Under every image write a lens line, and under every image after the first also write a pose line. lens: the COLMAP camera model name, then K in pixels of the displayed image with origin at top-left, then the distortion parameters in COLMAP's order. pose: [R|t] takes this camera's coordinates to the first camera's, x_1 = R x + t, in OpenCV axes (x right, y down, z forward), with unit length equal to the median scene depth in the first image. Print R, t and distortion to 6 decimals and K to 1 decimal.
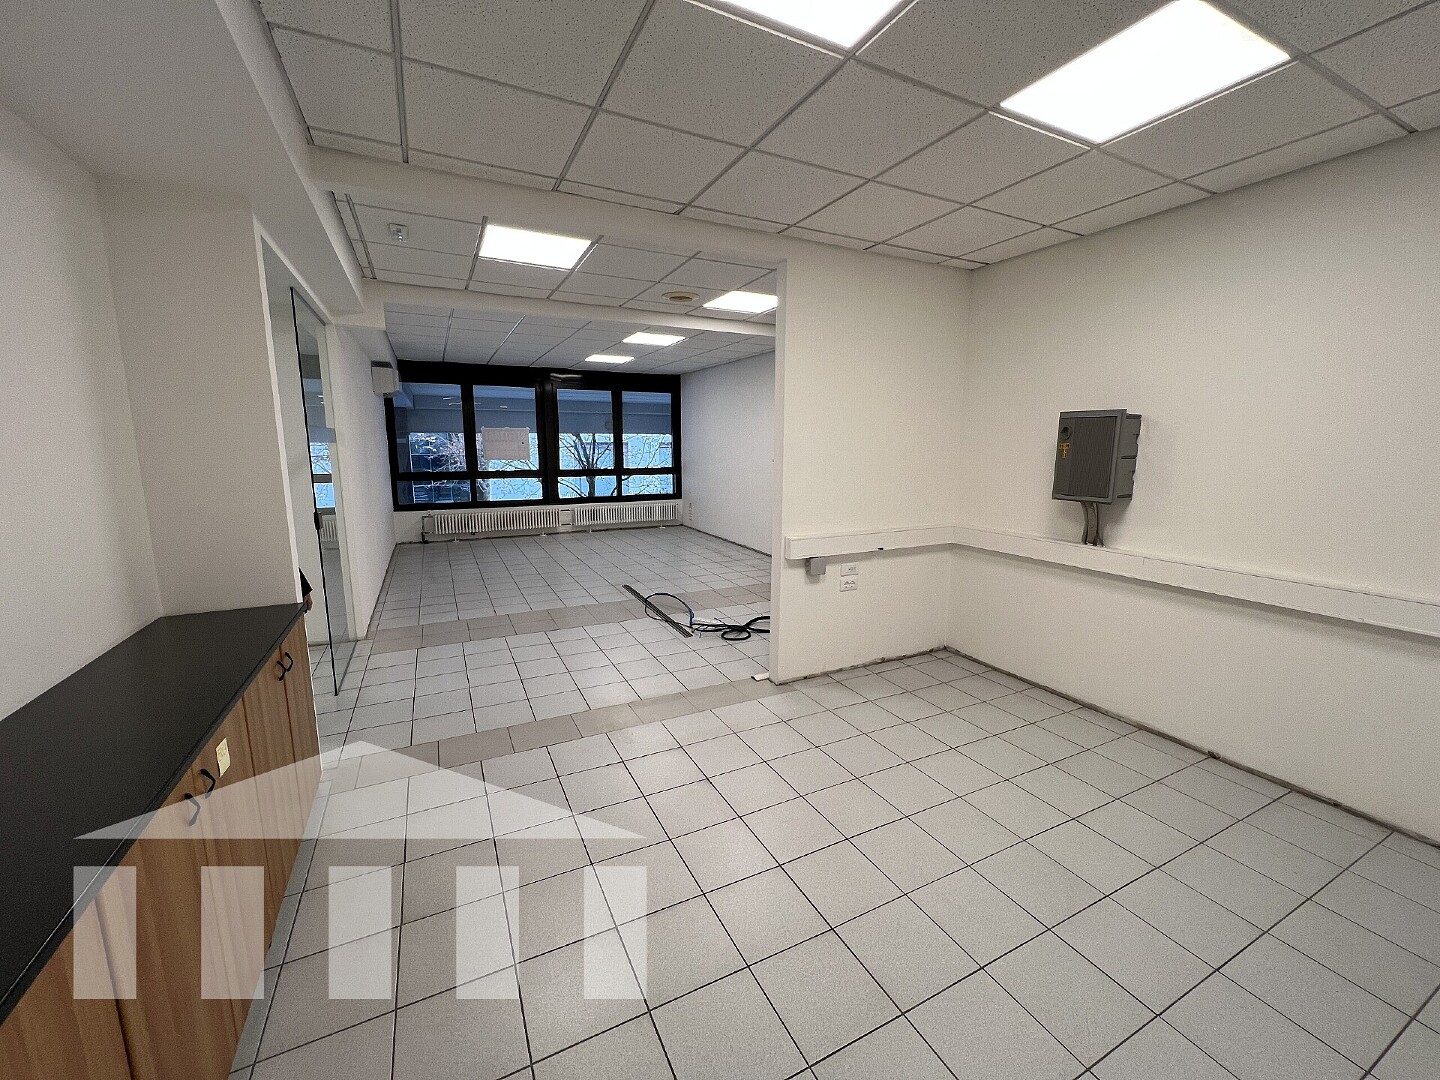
lens RADIAL K [[577.1, 0, 716.2], [0, 577.1, 537.0], [0, 0, 1]] dist [-0.002315, -0.000277]
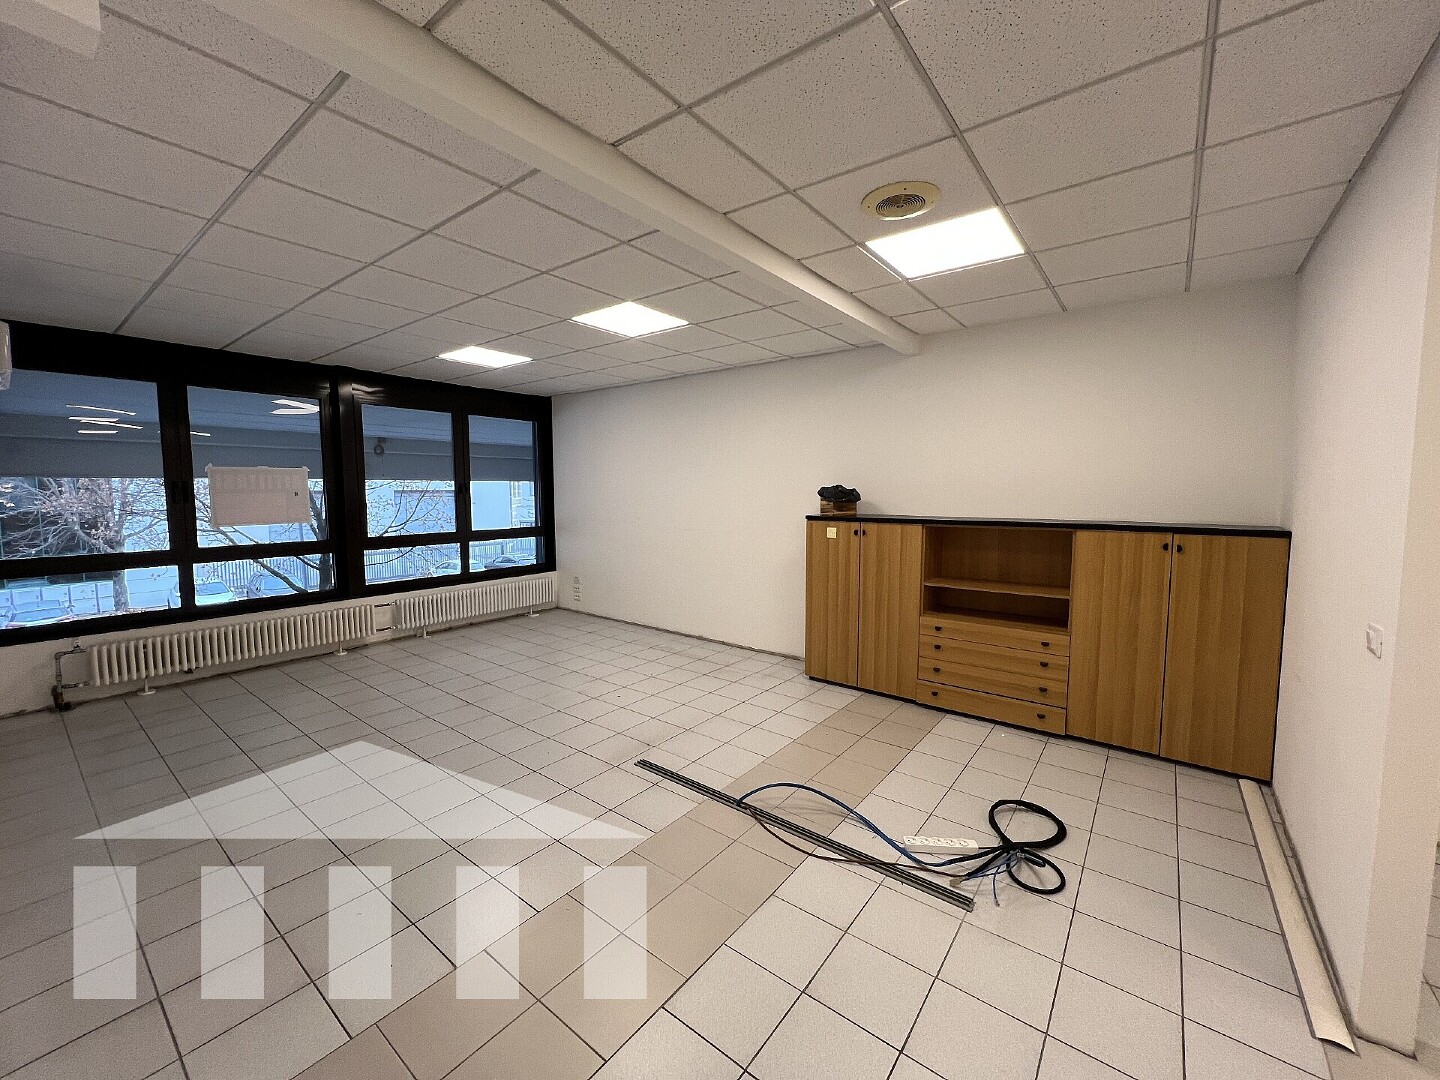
lens RADIAL K [[572.8, 0, 719.1], [0, 572.8, 534.6], [0, 0, 1]] dist [-0.001831, -0.000219]
pose [[0.898714, -0.038710, 0.436823, -0.201359], [0.075358, 0.994912, -0.066874, -0.053045], [-0.432012, 0.093019, 0.897058, 0.307401]]
